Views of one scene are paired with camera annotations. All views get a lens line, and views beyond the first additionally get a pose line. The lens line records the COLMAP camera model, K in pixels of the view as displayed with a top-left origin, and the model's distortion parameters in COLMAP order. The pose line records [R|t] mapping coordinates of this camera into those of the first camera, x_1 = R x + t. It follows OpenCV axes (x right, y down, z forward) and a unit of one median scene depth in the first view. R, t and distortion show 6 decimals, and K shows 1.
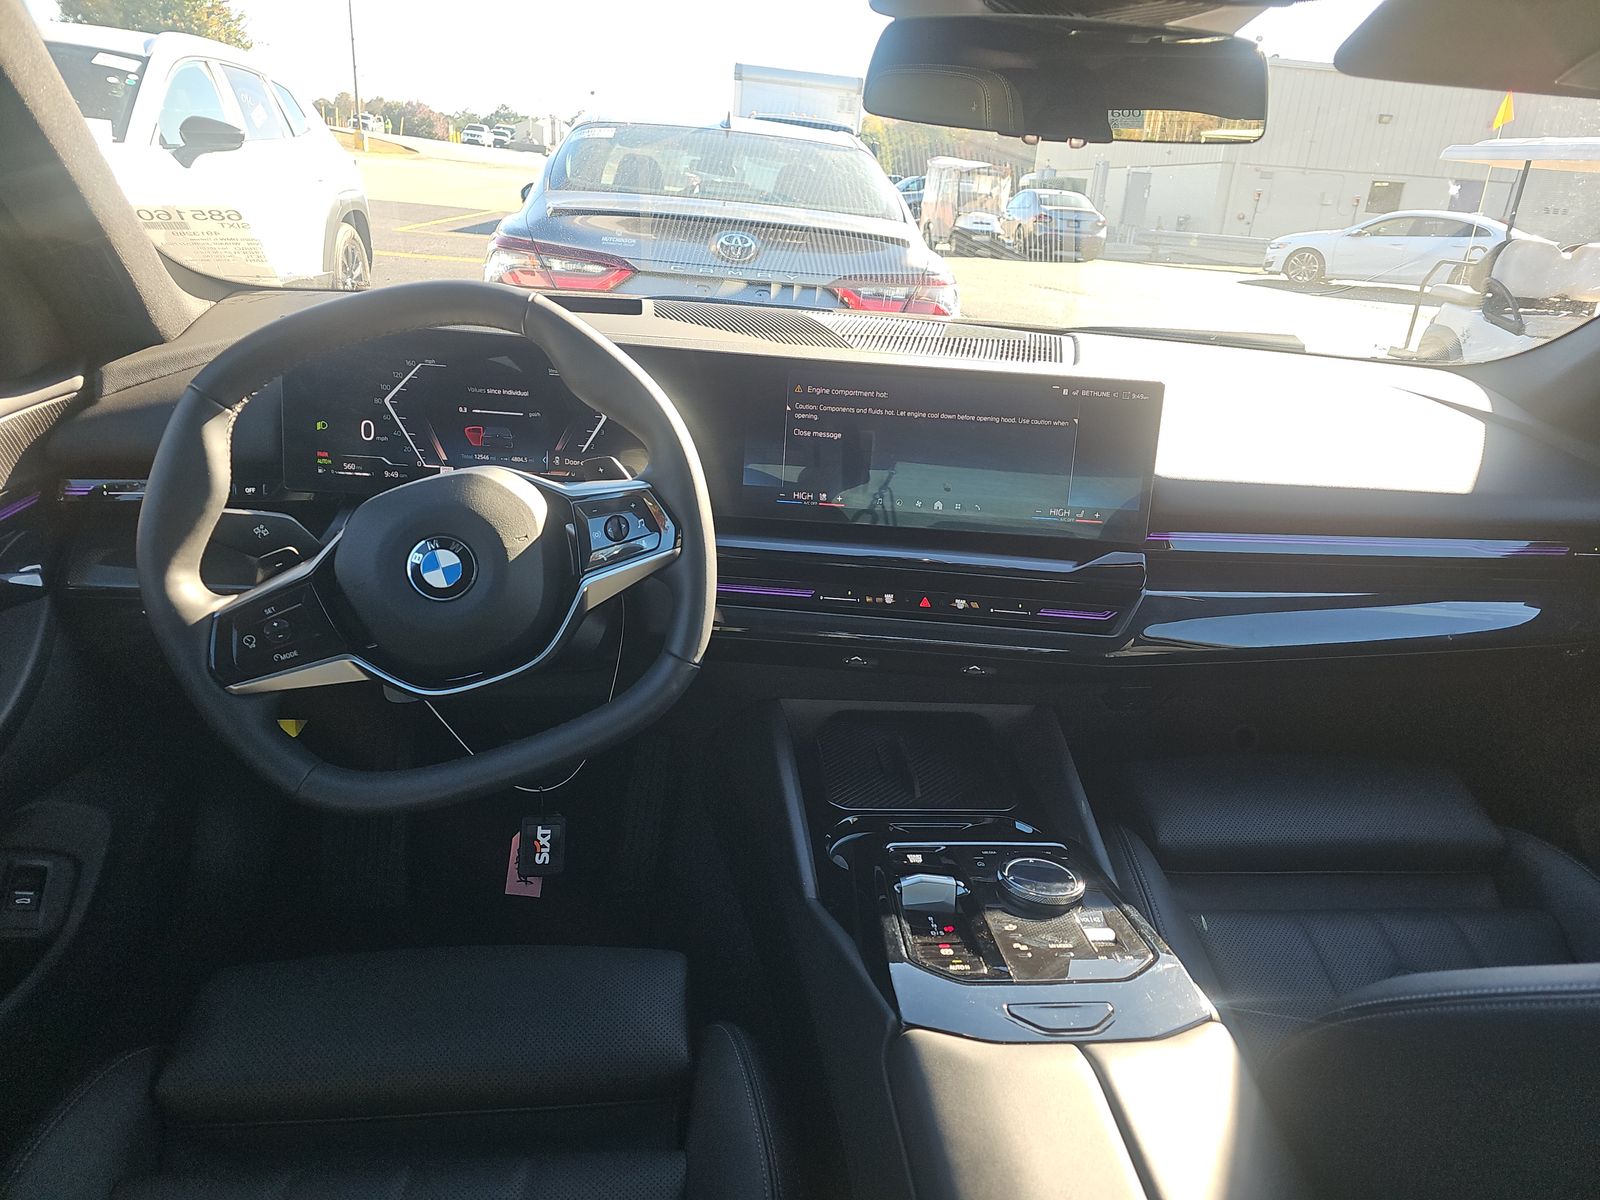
lens RADIAL K [[1077.4, 0, 765.9], [0, 1077.4, 704.6], [0, 0, 1]] dist [0.059524, -0.061840]
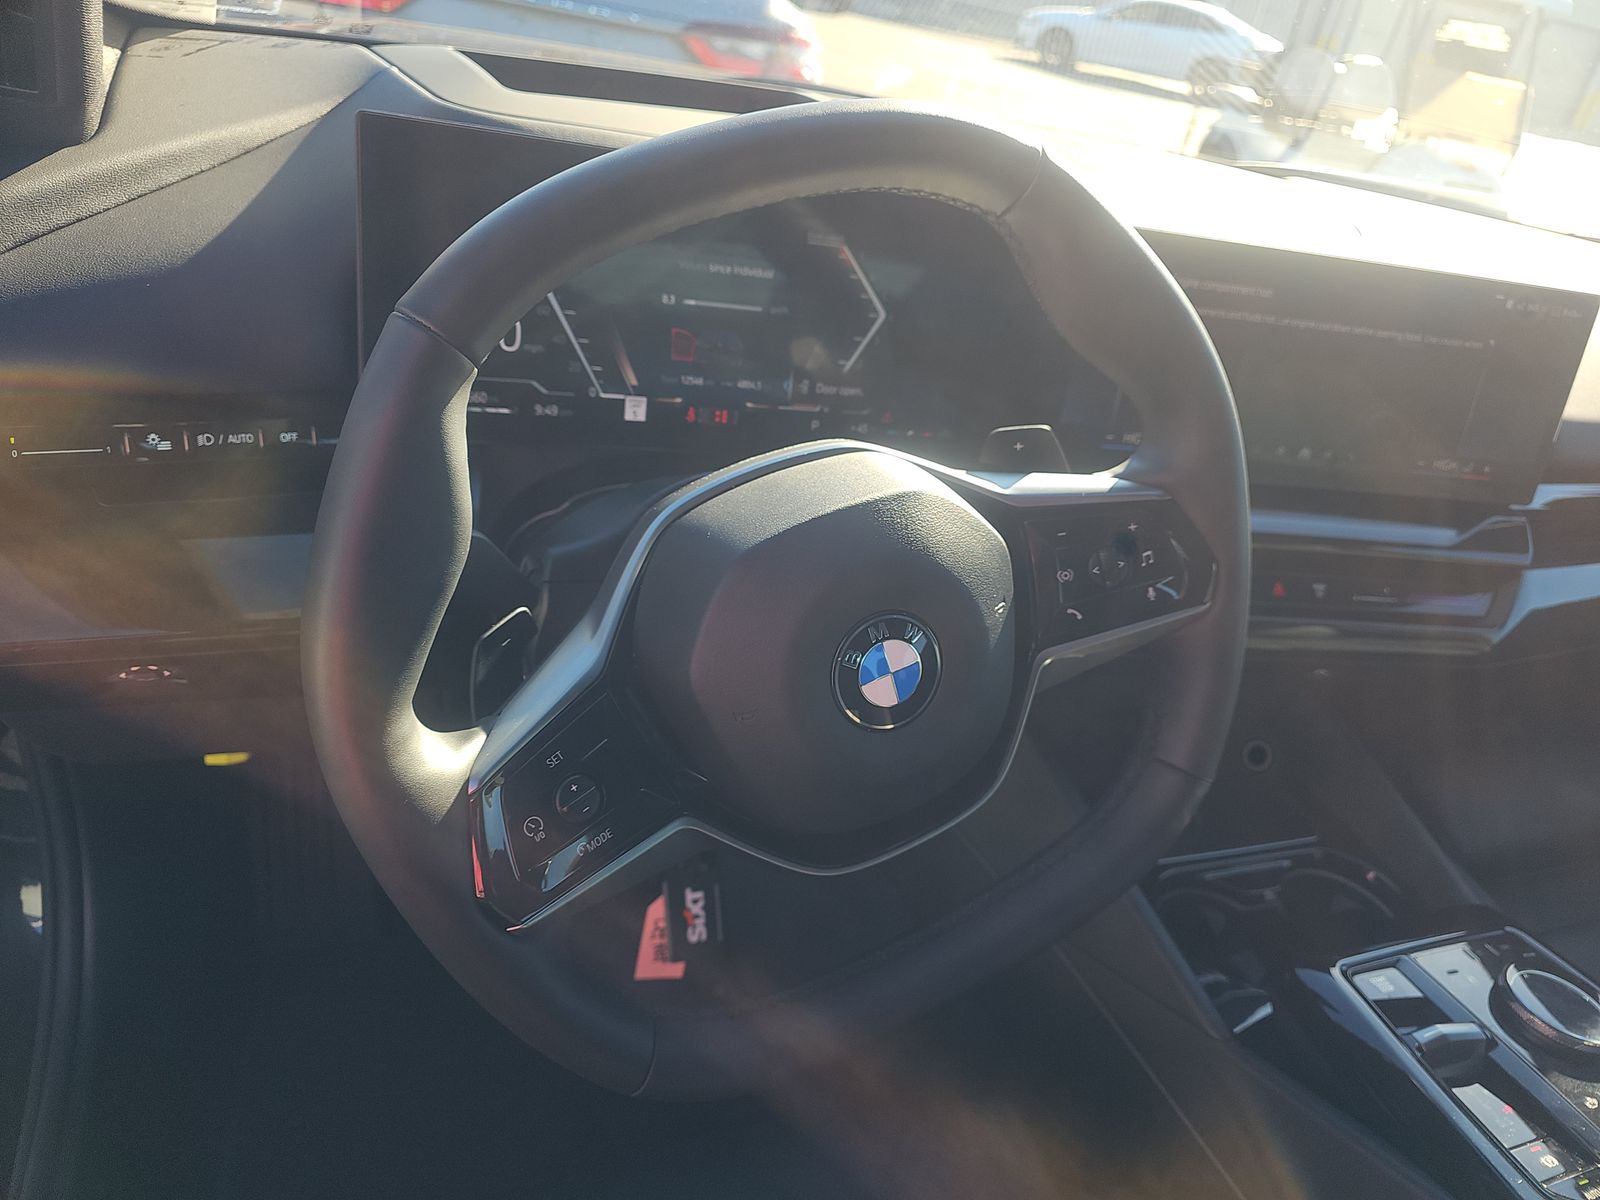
lens RADIAL K [[1077.4, 0, 765.9], [0, 1077.4, 704.6], [0, 0, 1]] dist [0.059524, -0.061840]
pose [[0.965800, -0.059041, 0.252476, -0.389303], [0.009866, 0.981392, 0.191759, -0.168149], [-0.259099, -0.182710, 0.948412, 0.388251]]
